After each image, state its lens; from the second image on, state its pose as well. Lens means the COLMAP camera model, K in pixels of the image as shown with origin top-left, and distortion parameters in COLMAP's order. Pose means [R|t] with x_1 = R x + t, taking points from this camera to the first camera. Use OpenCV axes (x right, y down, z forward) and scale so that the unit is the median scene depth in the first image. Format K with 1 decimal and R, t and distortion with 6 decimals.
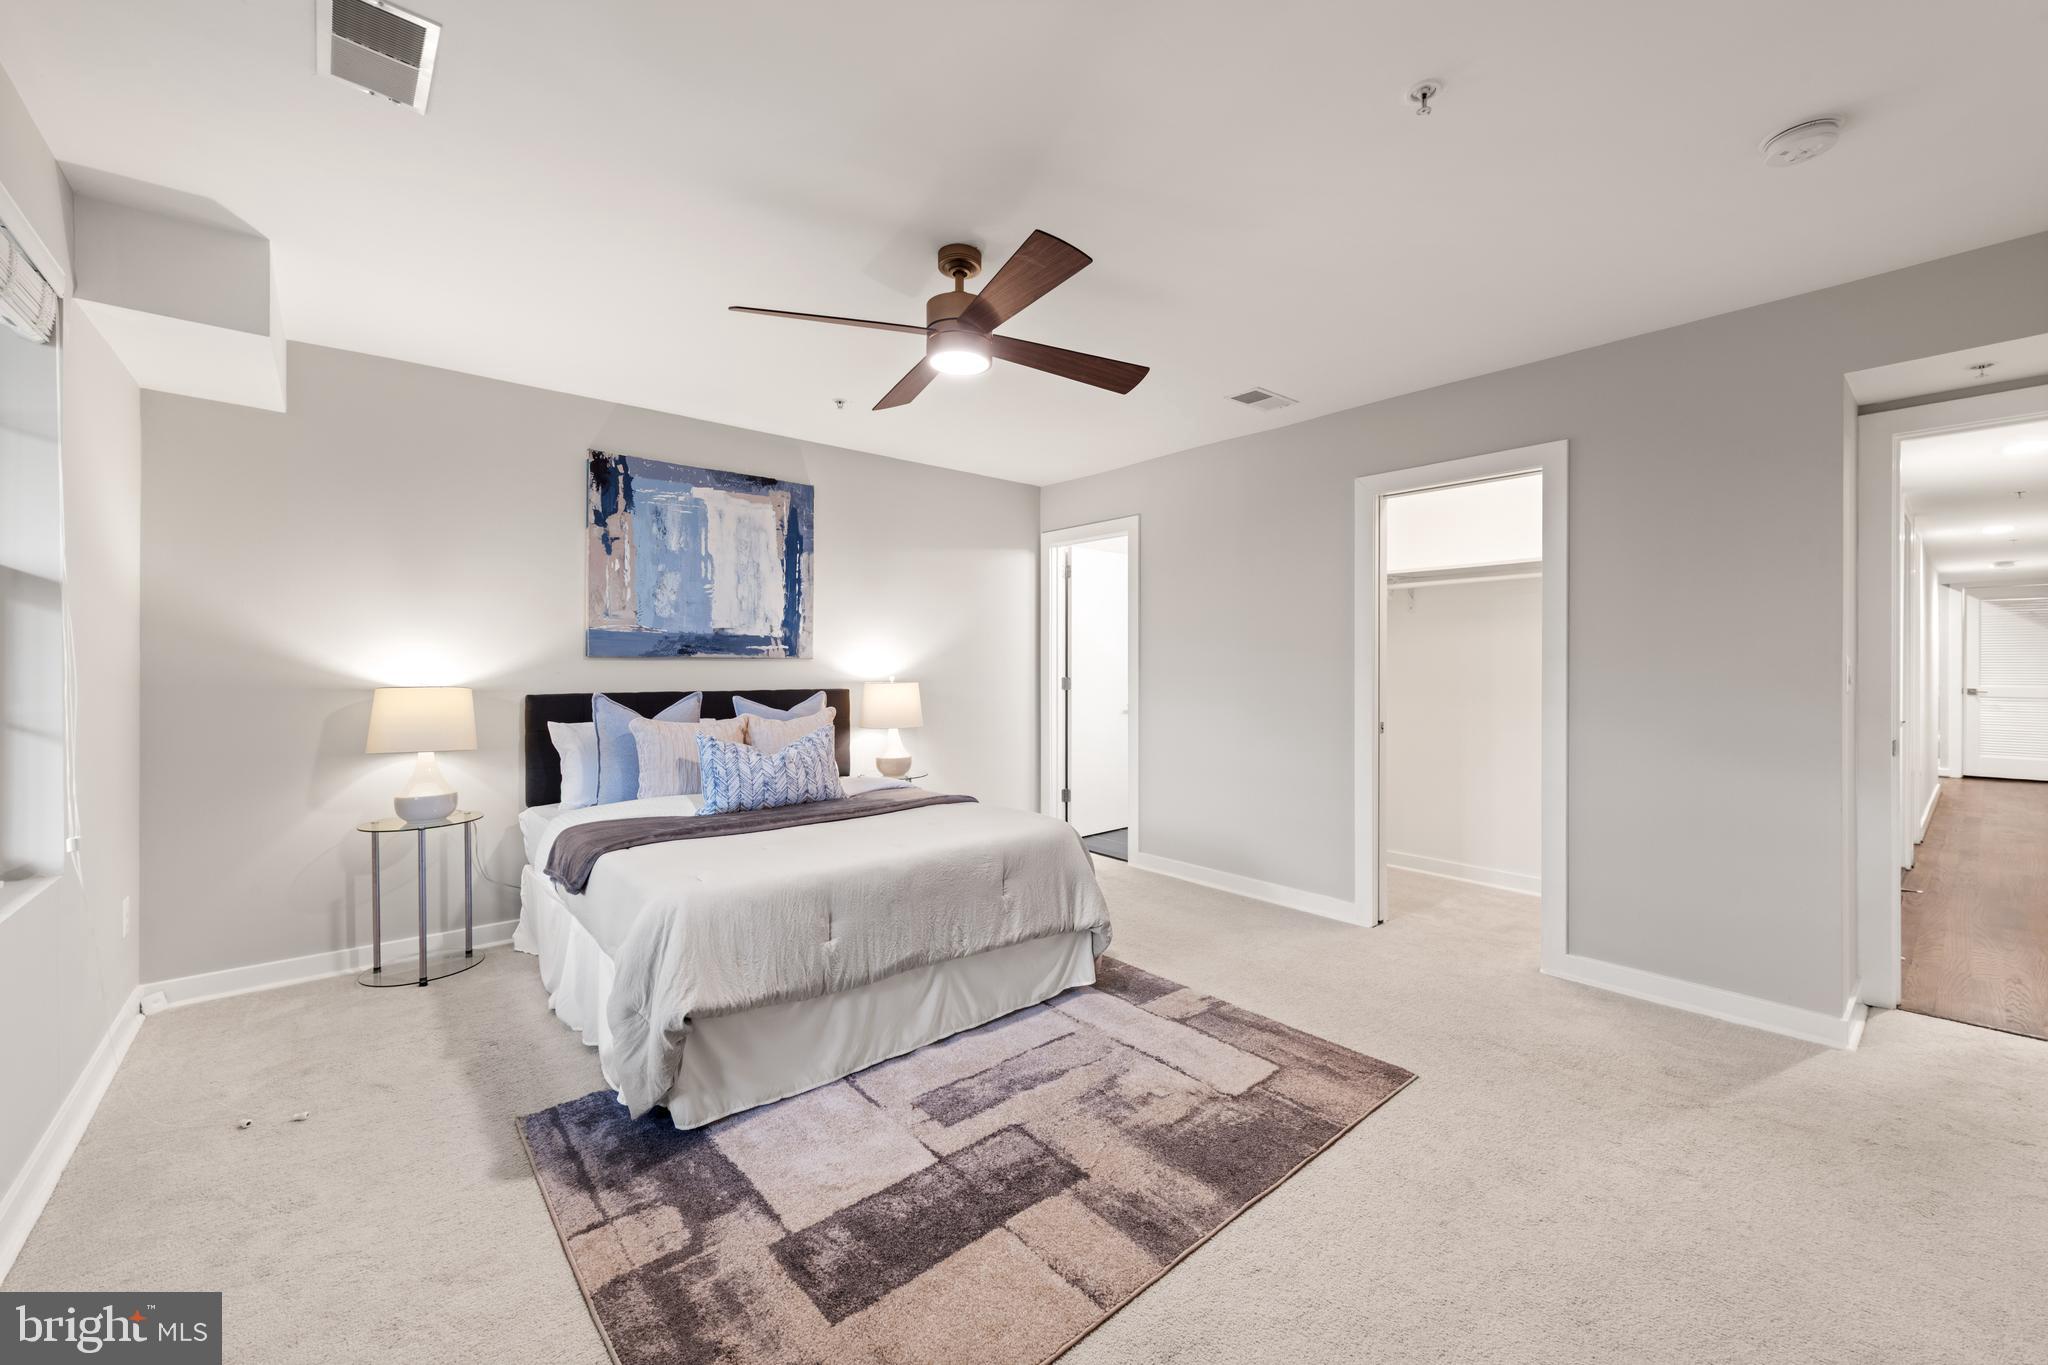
lens RADIAL K [[809.4, 0, 1026.5], [0, 809.4, 676.8], [0, 0, 1]] dist [0.010808, -0.000905]
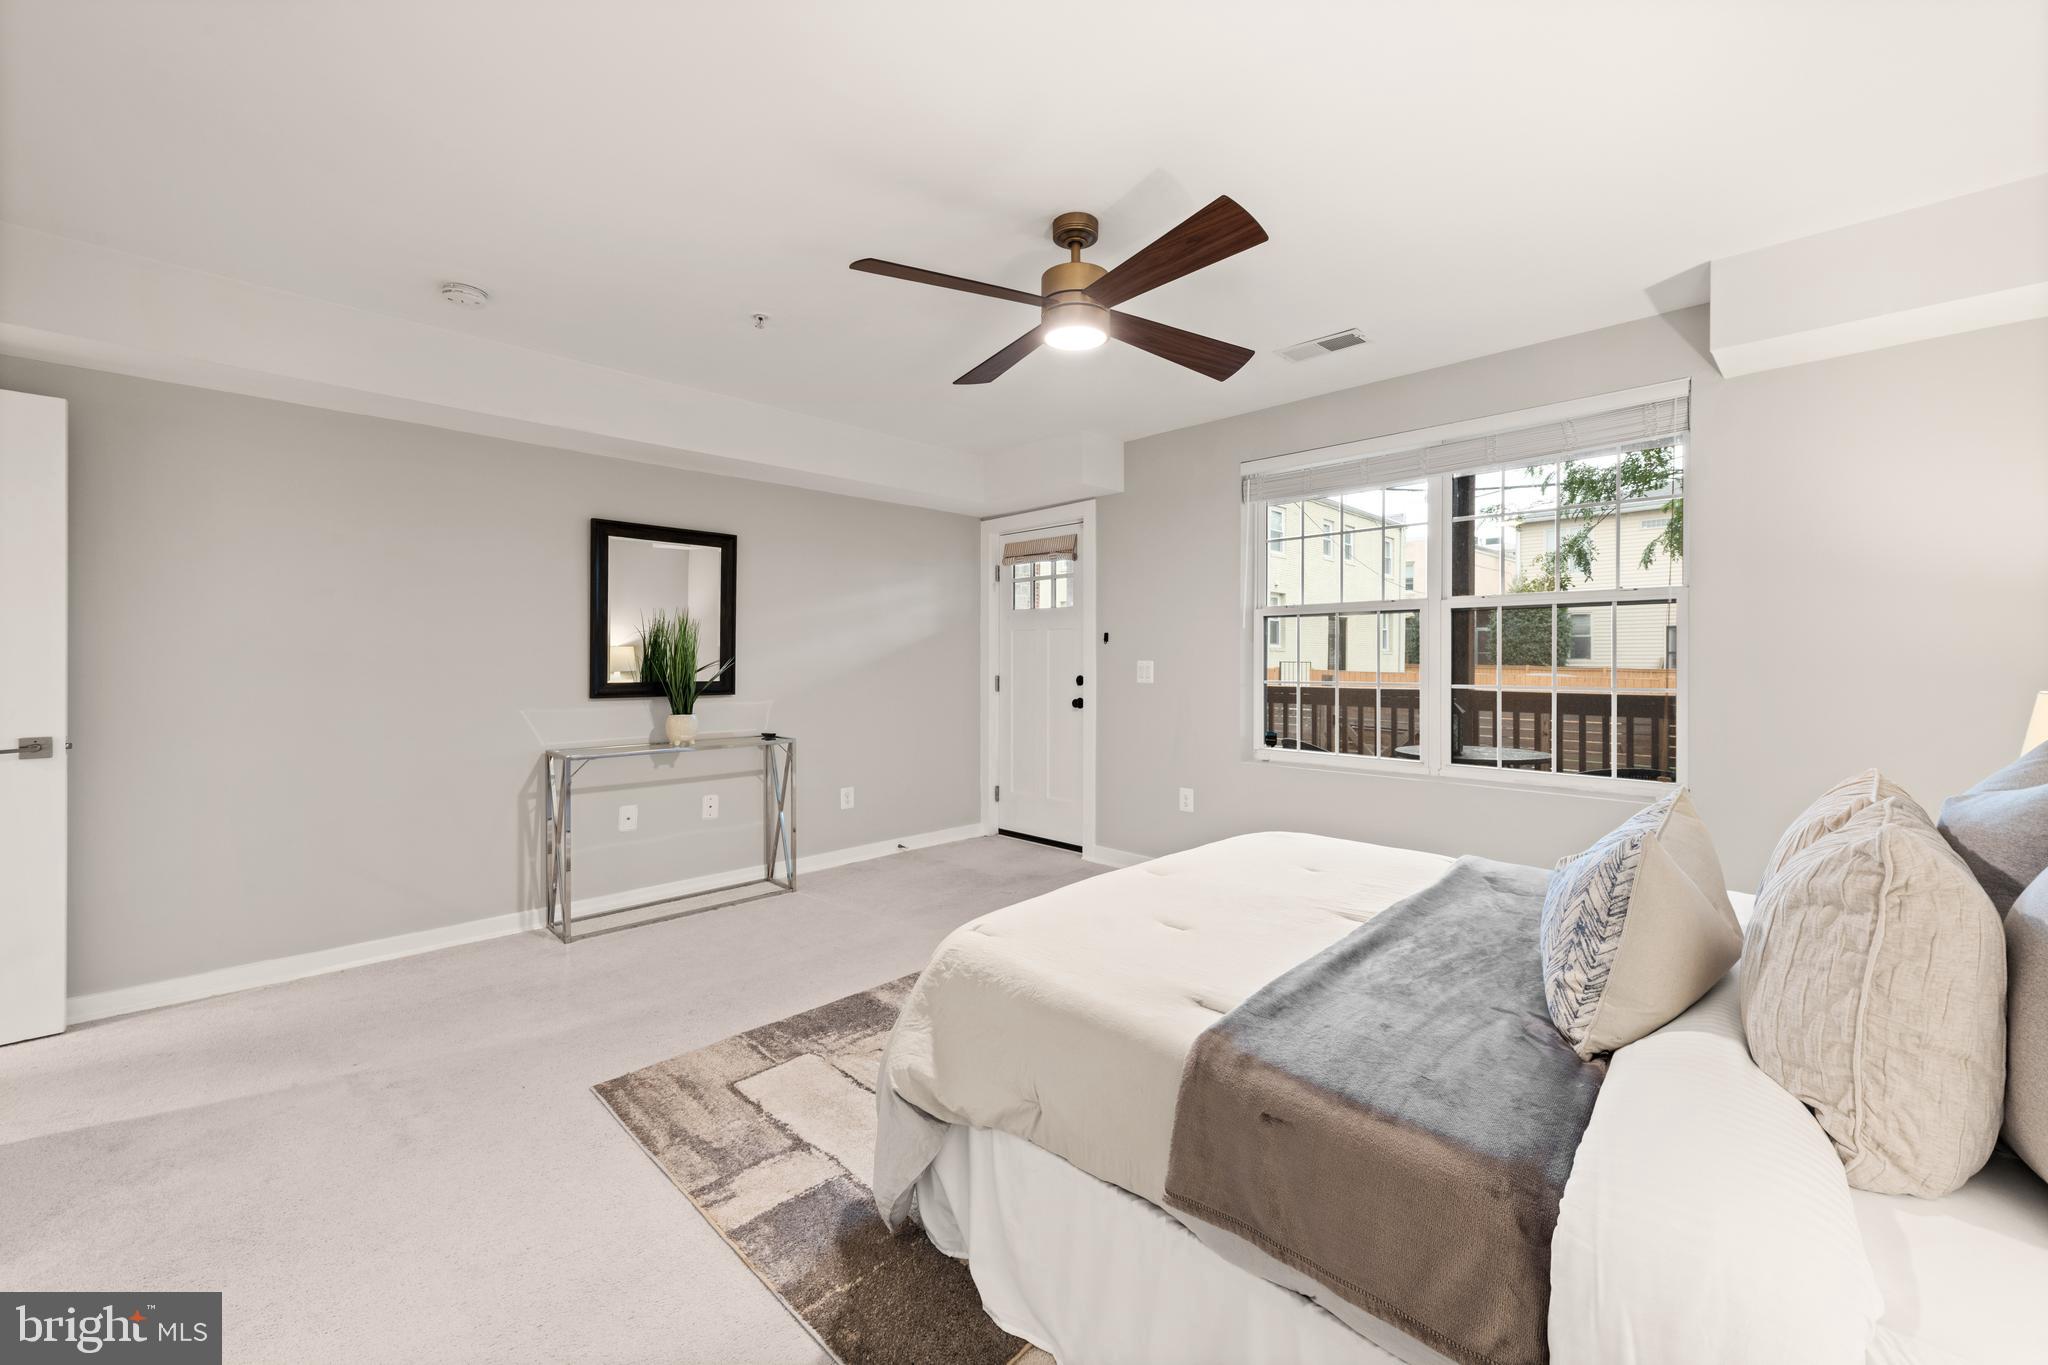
lens RADIAL K [[809.4, 0, 1023.5], [0, 809.4, 671.4], [0, 0, 1]] dist [0.010808, -0.000905]
pose [[-0.998090, -0.004582, -0.061601, 0.029456], [-0.005448, 0.999889, 0.013903, -0.023277], [0.061531, 0.014212, -0.998004, 1.927185]]
